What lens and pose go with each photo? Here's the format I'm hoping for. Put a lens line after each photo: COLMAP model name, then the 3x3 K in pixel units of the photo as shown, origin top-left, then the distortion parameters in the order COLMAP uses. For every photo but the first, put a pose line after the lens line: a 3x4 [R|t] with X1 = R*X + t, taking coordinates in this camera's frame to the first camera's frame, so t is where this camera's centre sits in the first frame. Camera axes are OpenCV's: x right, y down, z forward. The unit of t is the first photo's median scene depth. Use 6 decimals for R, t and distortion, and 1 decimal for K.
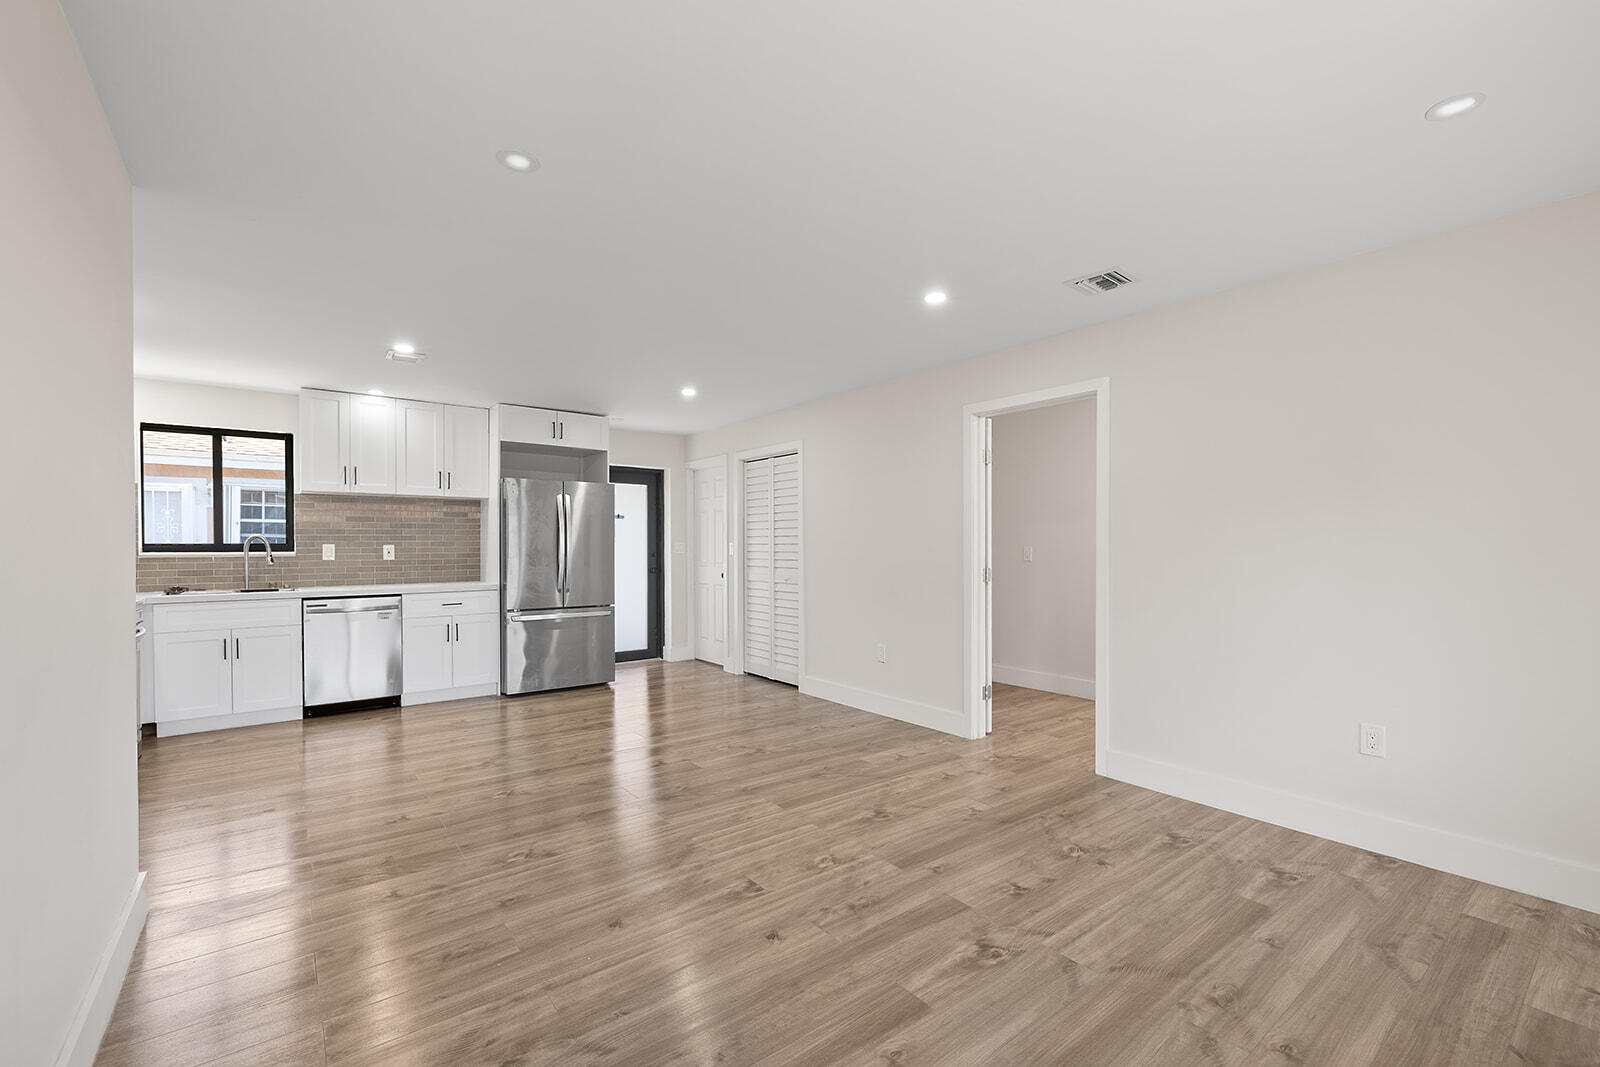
lens RADIAL K [[674.4, 0, 802.4], [0, 674.4, 530.0], [0, 0, 1]] dist [-0.000727, 0.000261]
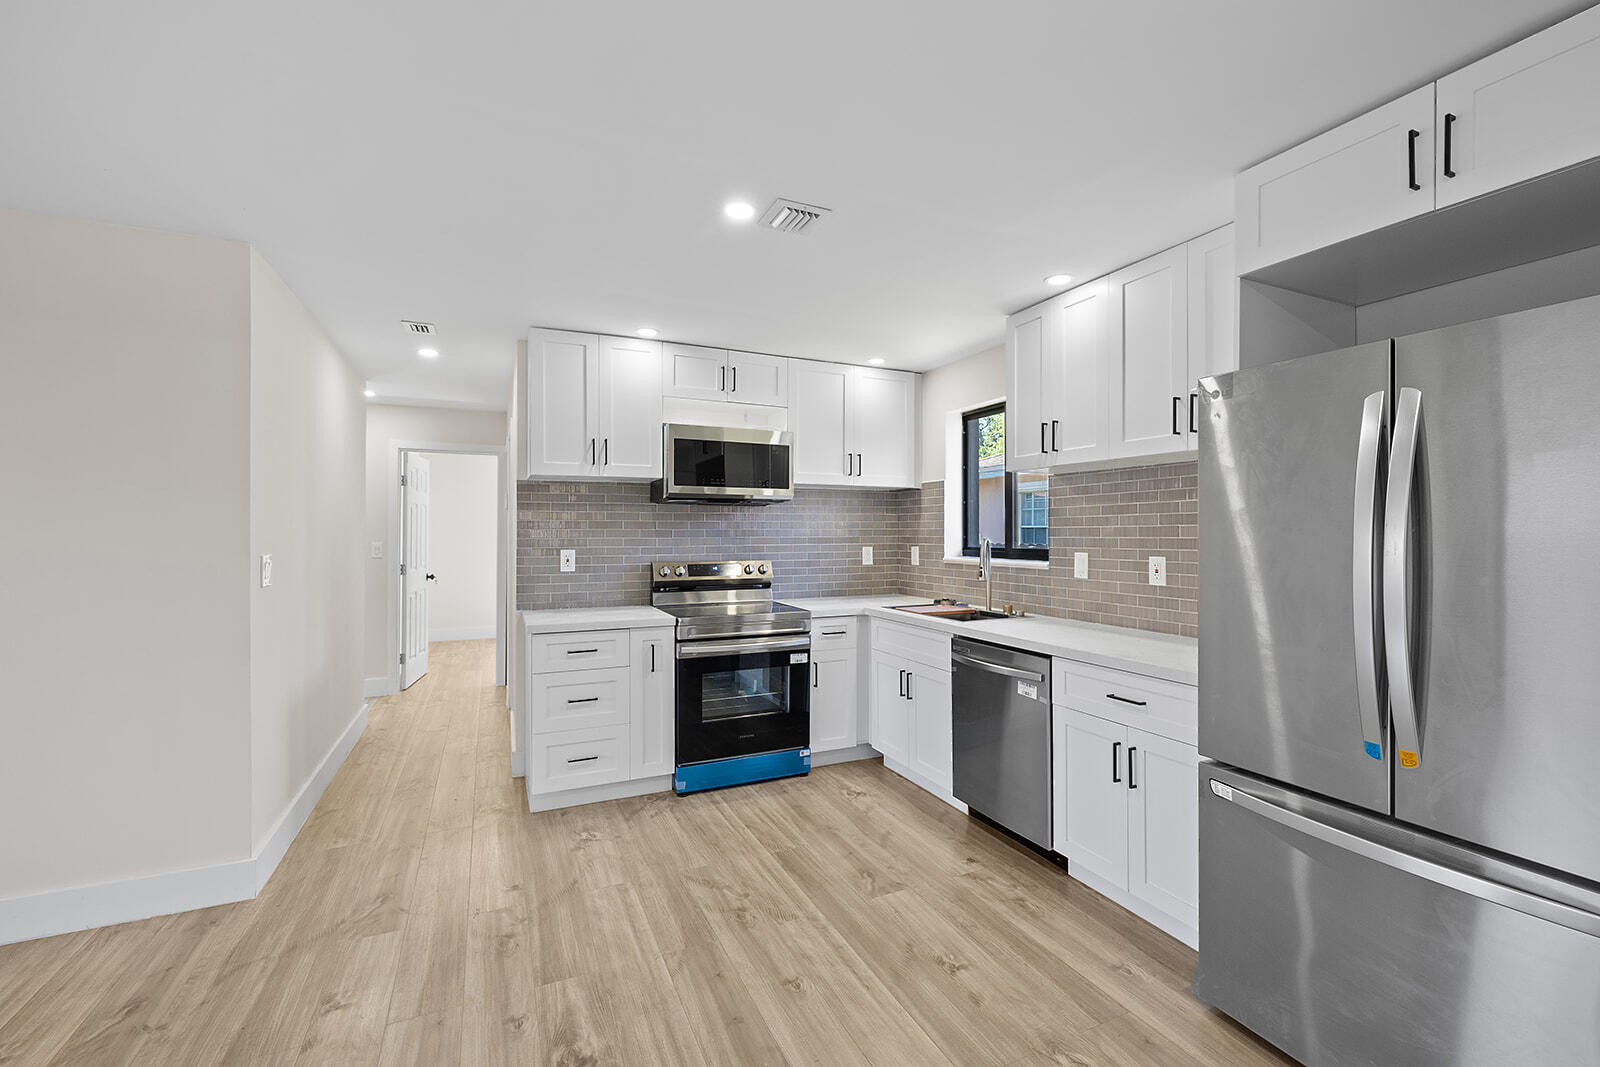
lens RADIAL K [[674.4, 0, 802.4], [0, 674.4, 530.0], [0, 0, 1]] dist [-0.000727, 0.000261]
pose [[-0.222120, -0.003178, -0.975014, -0.049086], [0.014434, 0.999874, -0.006547, 0.001117], [0.974913, -0.015528, -0.222046, 0.878458]]
